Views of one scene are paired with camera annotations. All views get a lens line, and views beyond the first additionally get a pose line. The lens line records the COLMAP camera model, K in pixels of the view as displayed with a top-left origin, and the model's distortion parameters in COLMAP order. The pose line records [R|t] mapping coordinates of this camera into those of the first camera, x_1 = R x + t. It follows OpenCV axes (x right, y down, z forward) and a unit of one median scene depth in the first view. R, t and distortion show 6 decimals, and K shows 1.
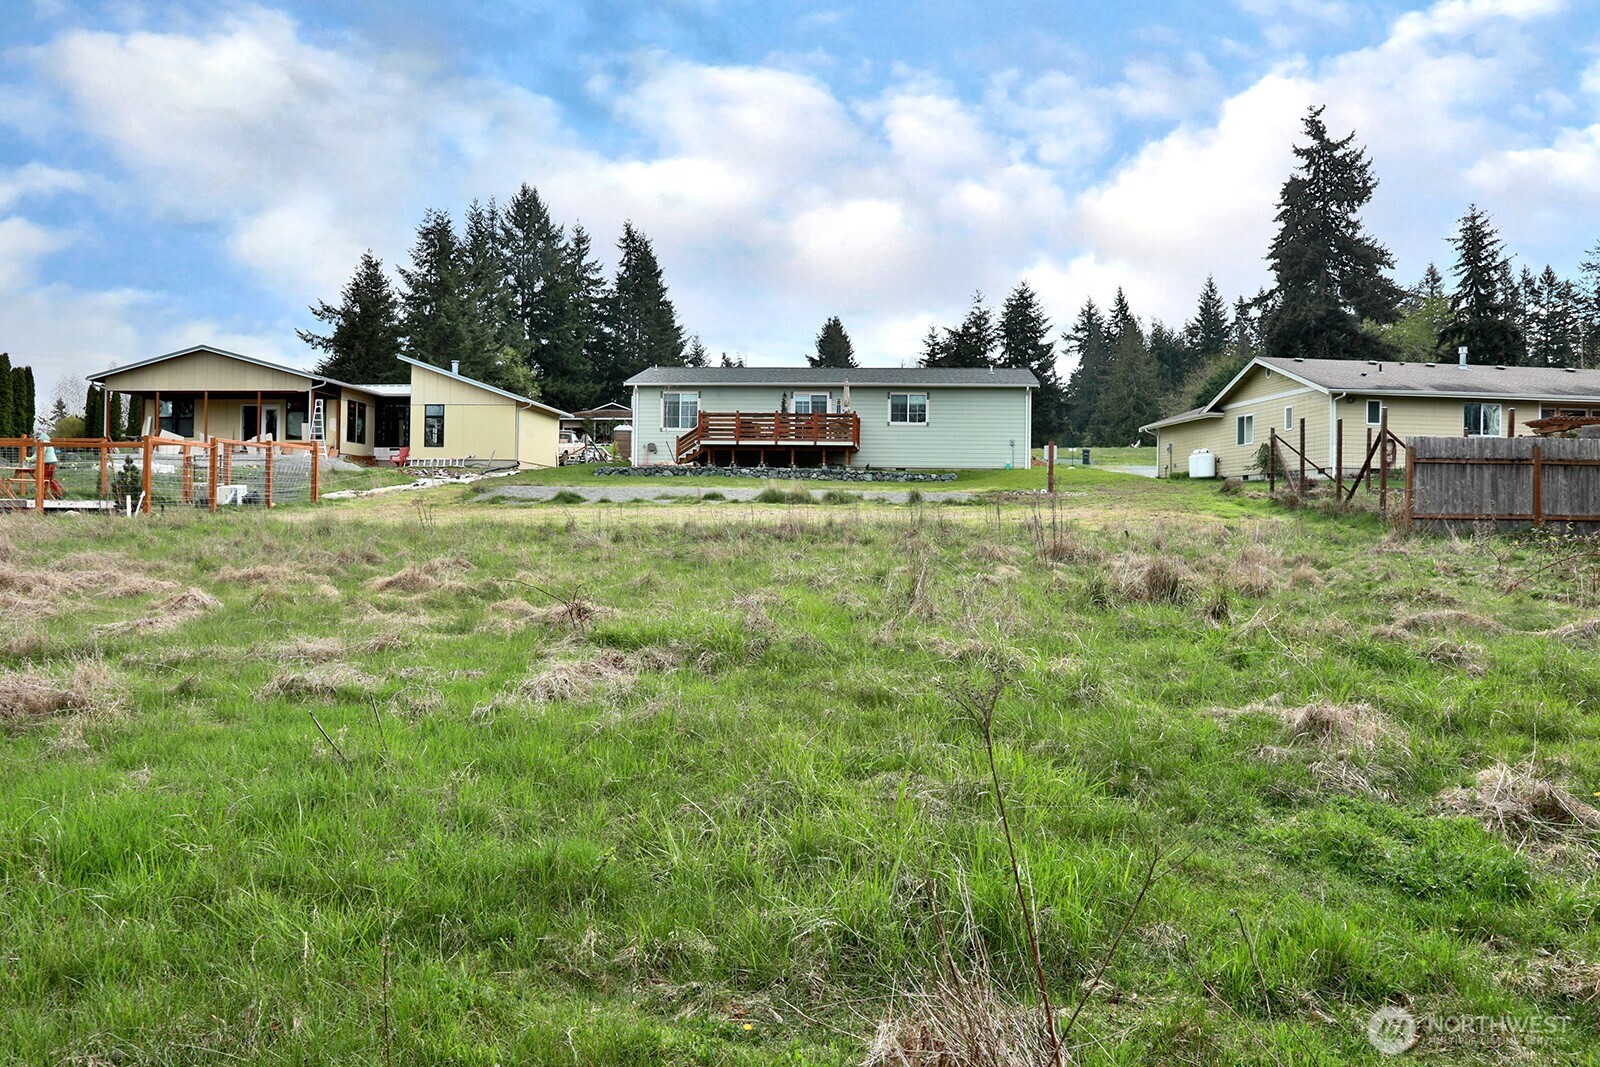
lens RADIAL K [[1218.2, 0, 809.7], [0, 1218.2, 531.4], [0, 0, 1]] dist [-0.124614, 0.108546]
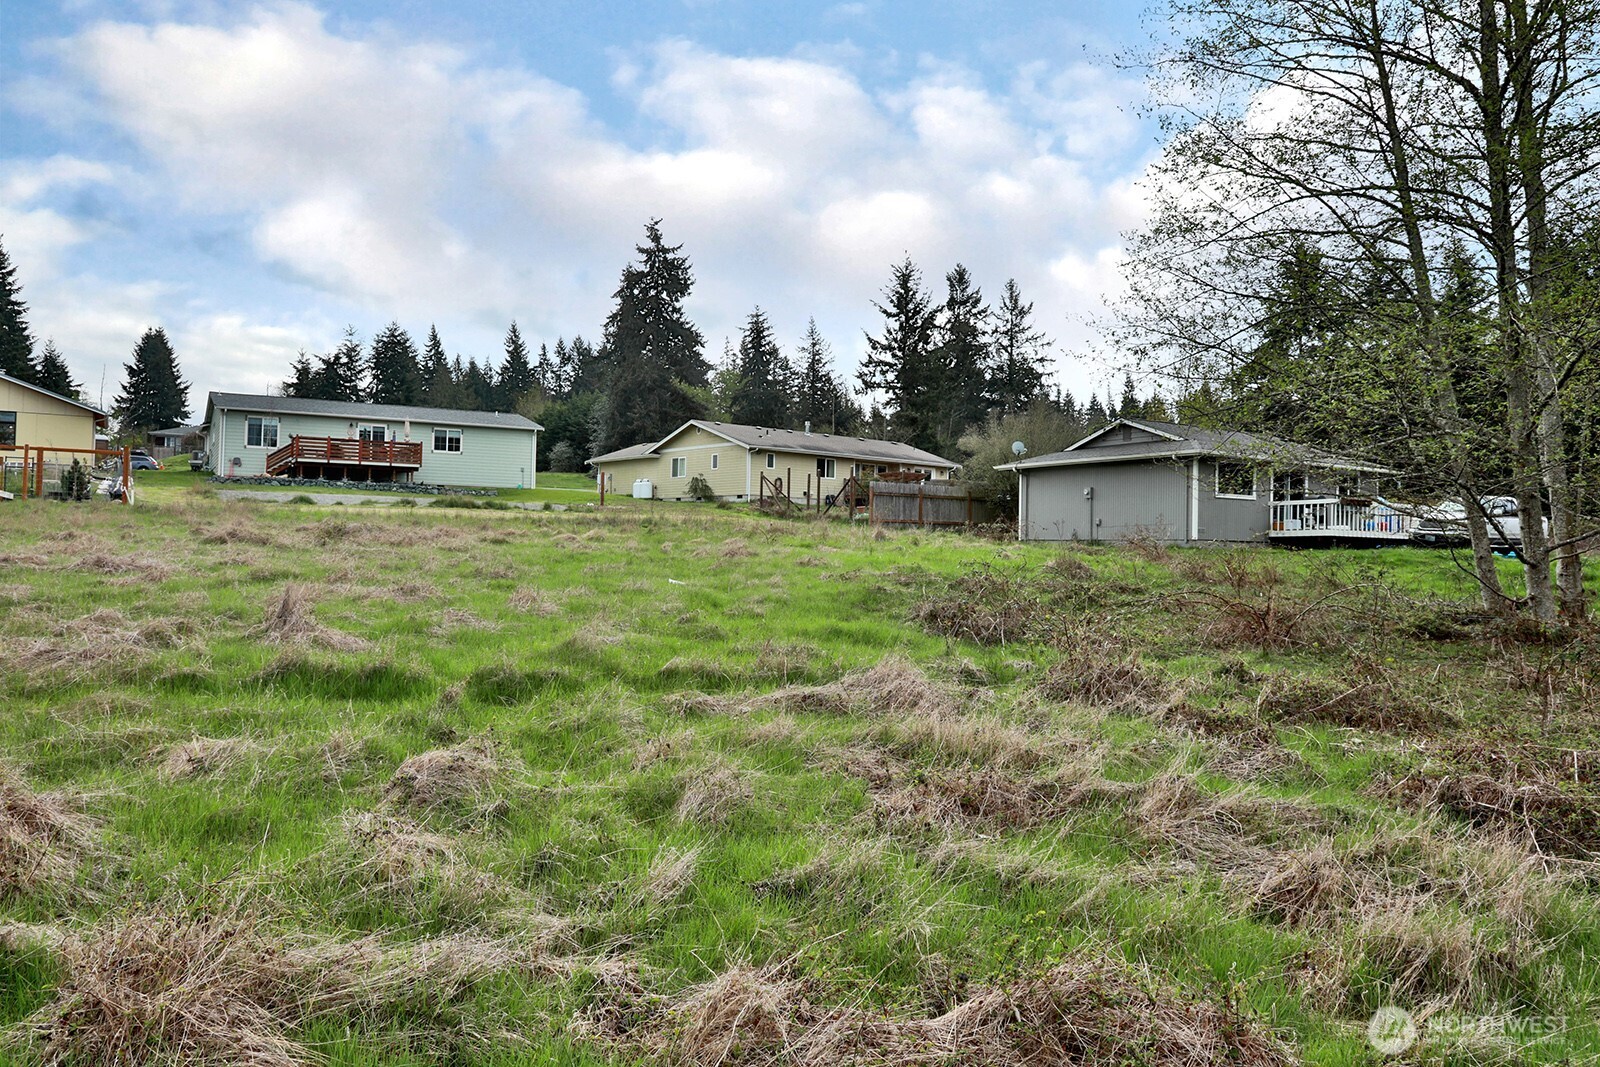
lens RADIAL K [[1160.6, 0, 800.0], [0, 1160.6, 533.5], [0, 0, 1]] dist [-0.111073, 0.063540]
pose [[0.816566, 0.012702, 0.577113, -0.172456], [-0.004855, 0.999874, -0.015138, 0.009276], [-0.577232, 0.009559, 0.816524, -0.129570]]
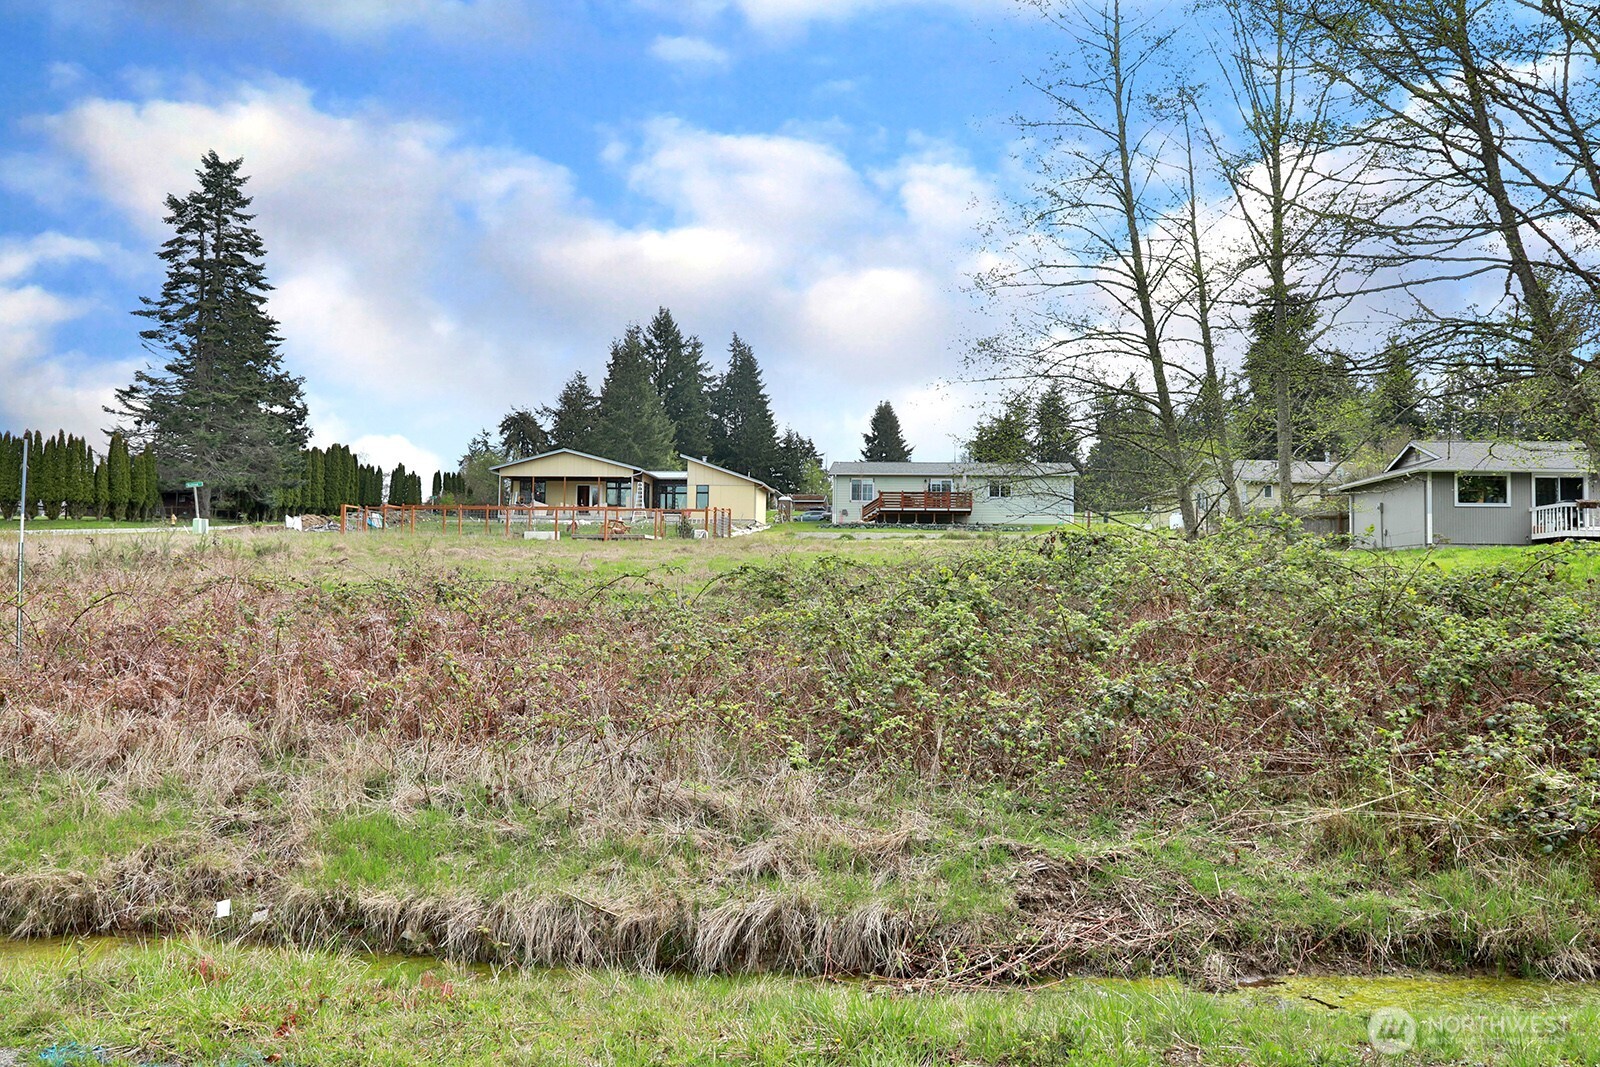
lens RADIAL K [[1218.2, 0, 809.7], [0, 1218.2, 531.4], [0, 0, 1]] dist [-0.124614, 0.108546]
pose [[0.999915, -0.000880, -0.012997, -0.083555], [0.000194, 0.998610, -0.052704, 0.024063], [0.013026, 0.052697, 0.998526, -0.351600]]
